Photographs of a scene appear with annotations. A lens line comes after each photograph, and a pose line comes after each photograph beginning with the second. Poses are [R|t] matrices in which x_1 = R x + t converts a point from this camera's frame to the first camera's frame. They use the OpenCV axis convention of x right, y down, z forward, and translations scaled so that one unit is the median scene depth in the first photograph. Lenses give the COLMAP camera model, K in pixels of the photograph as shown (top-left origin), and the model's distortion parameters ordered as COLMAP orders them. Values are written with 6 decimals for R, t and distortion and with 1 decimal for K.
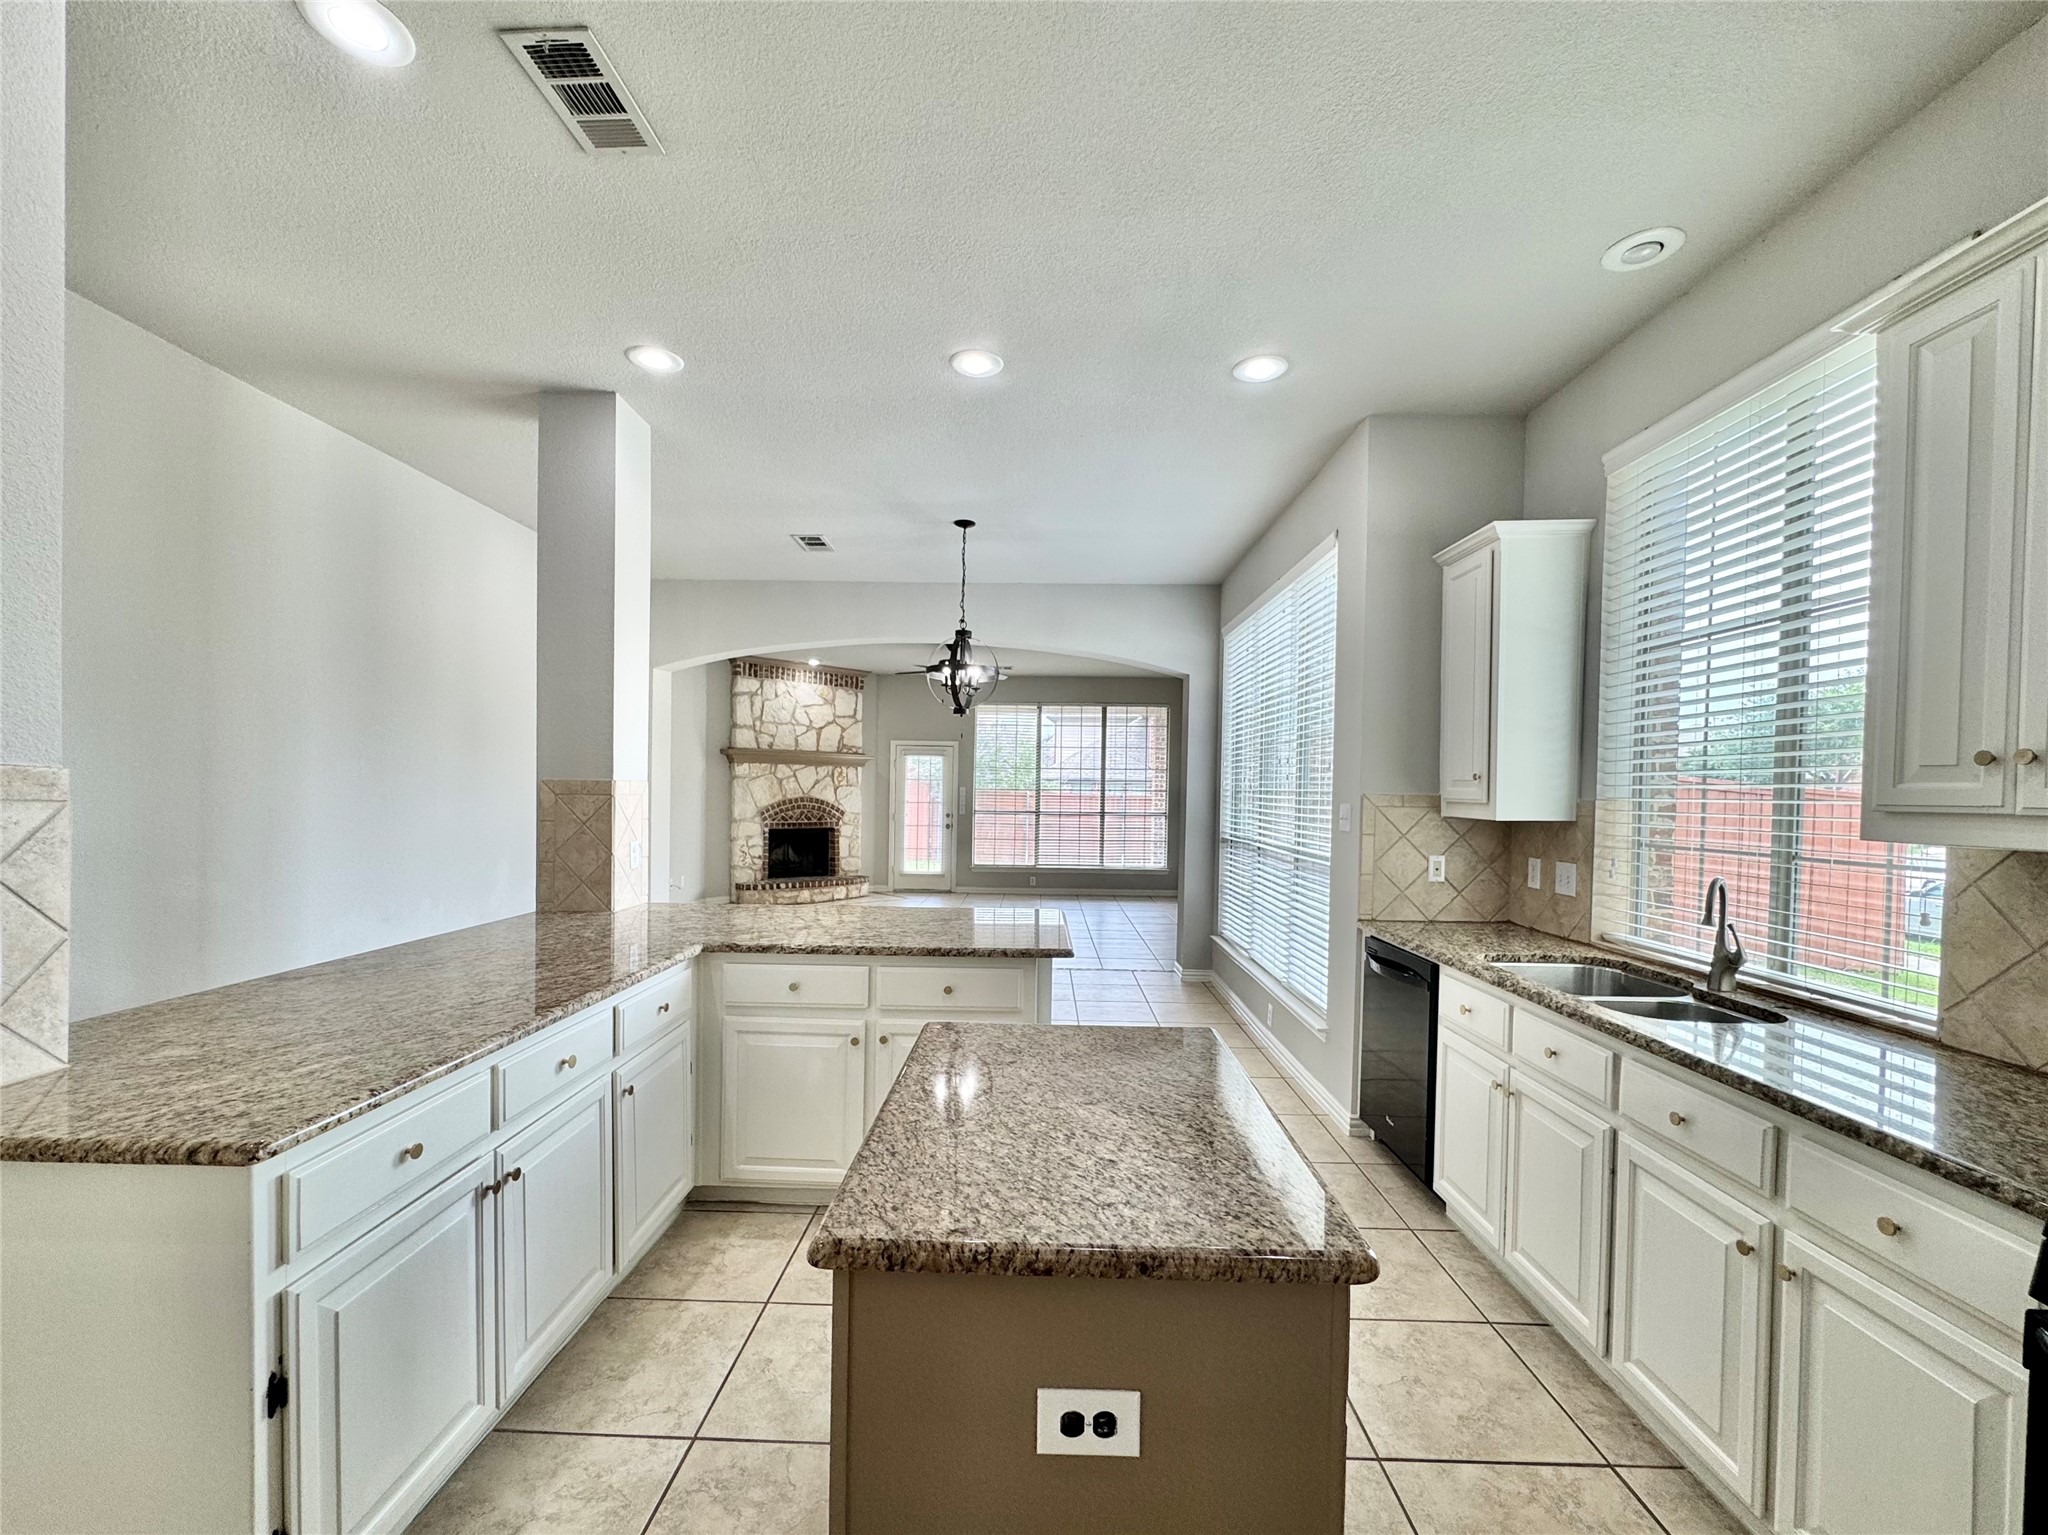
lens RADIAL K [[854.7, 0, 1021.8], [0, 854.7, 804.2], [0, 0, 1]] dist [-0.003131, -0.000339]
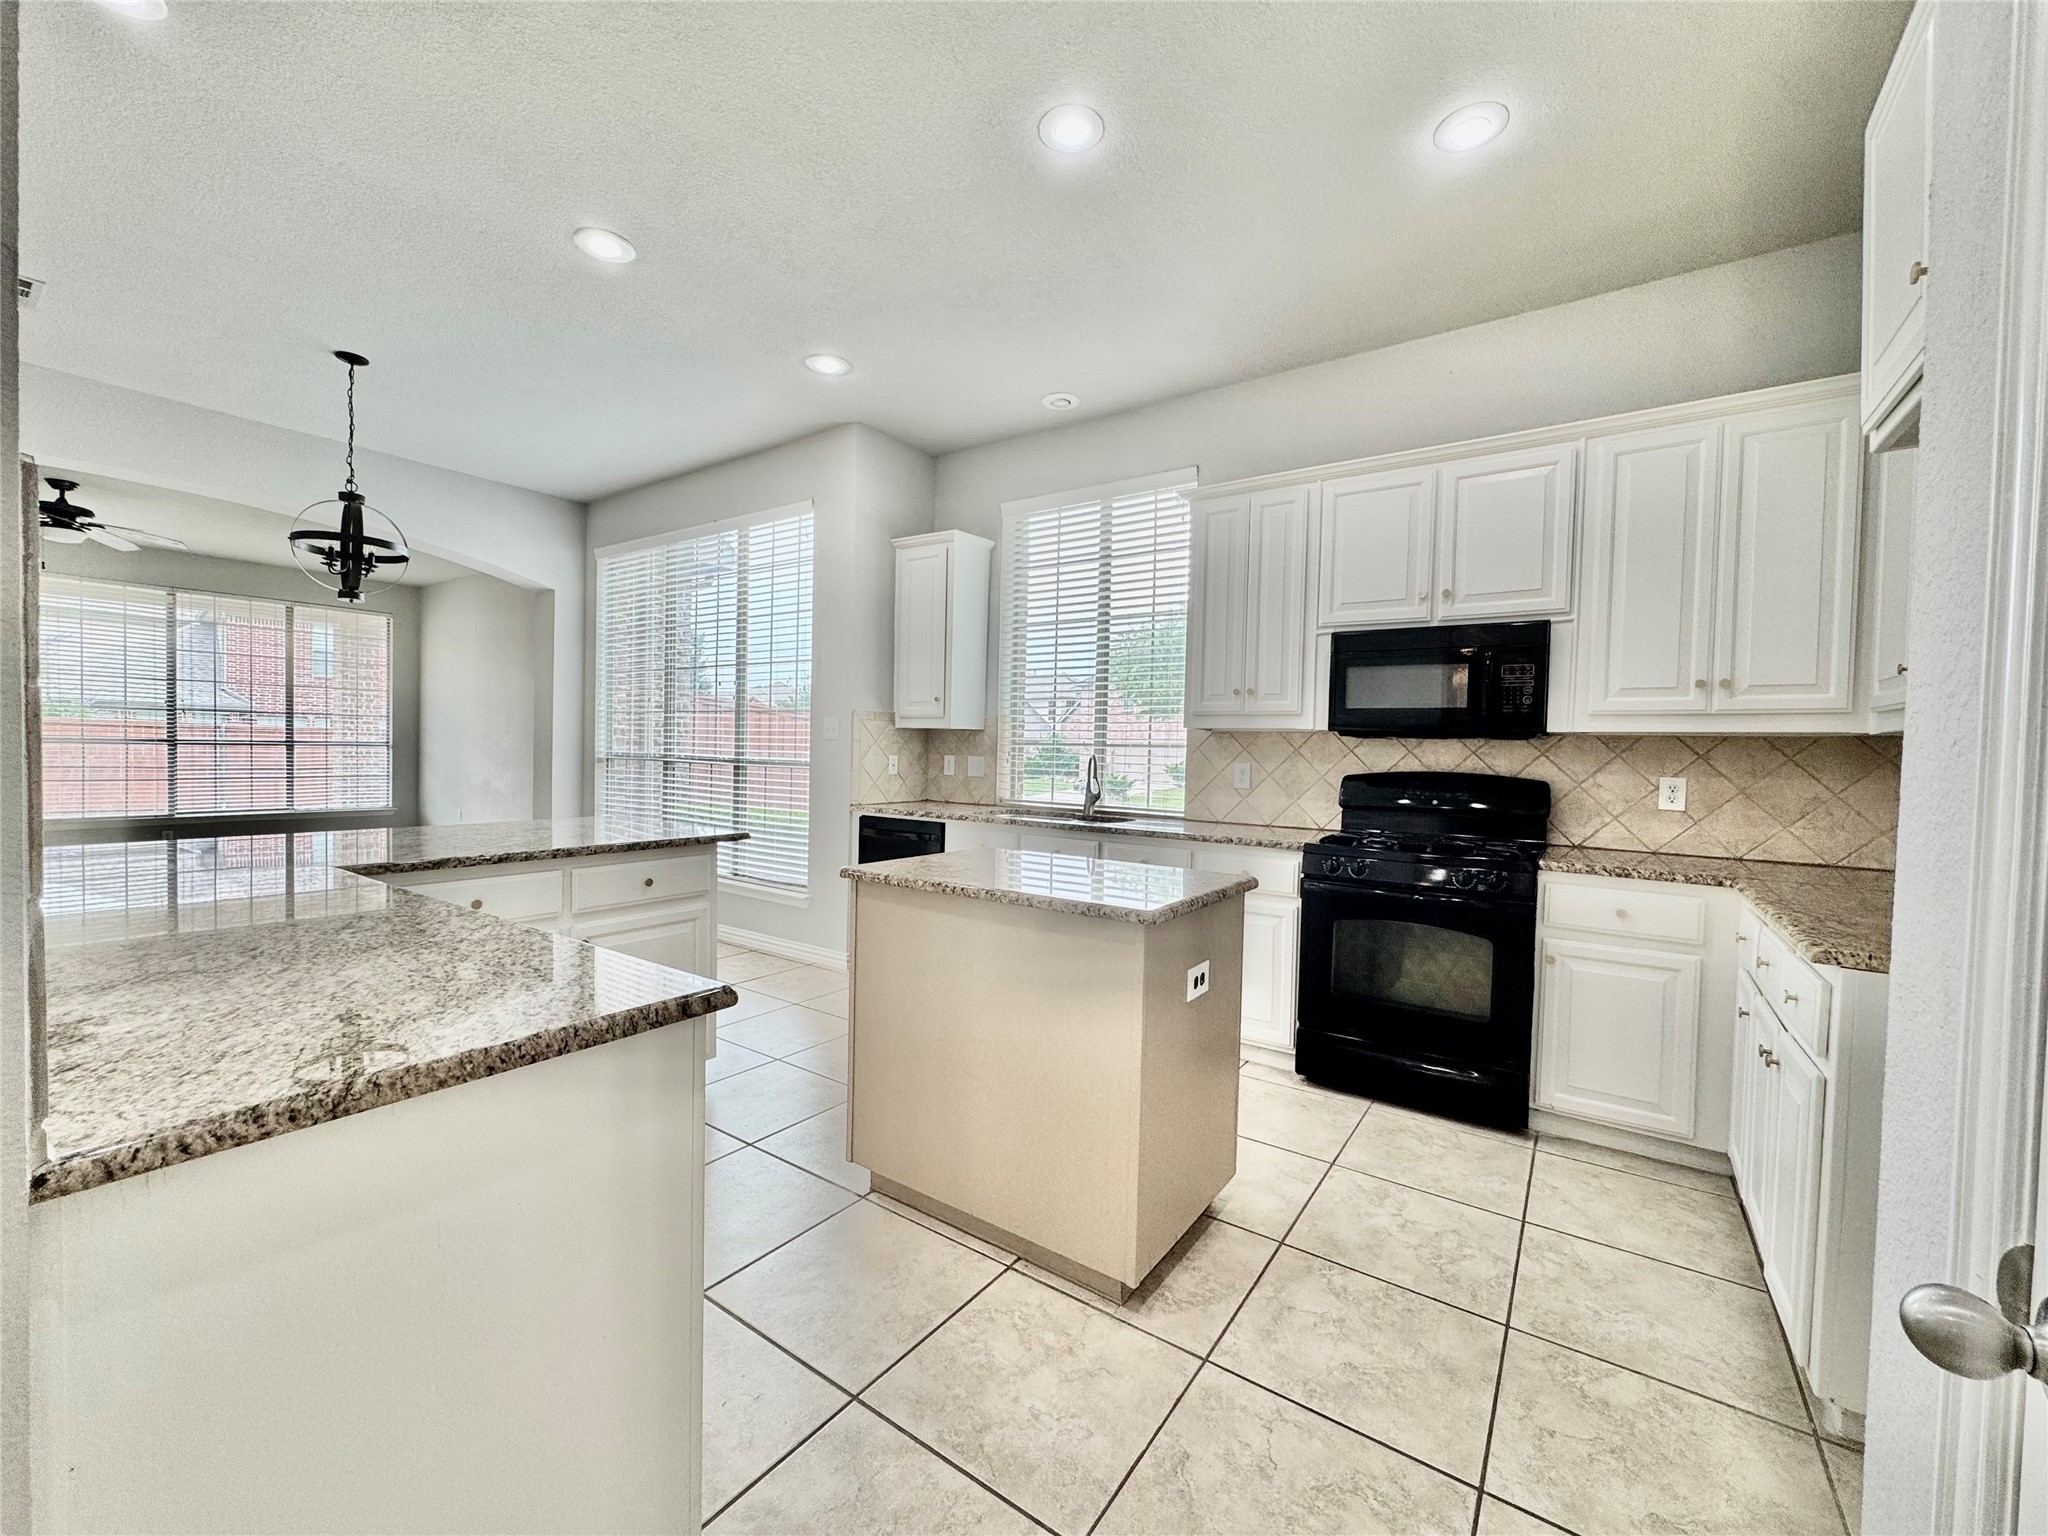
lens RADIAL K [[825.9, 0, 1024.0], [0, 825.9, 768.0], [0, 0, 1]] dist [-0.001802, -0.000110]
pose [[0.555010, -0.022143, 0.831549, -0.617168], [-0.000284, 0.999641, 0.026808, 0.052394], [-0.831844, -0.015115, 0.554804, 0.083433]]
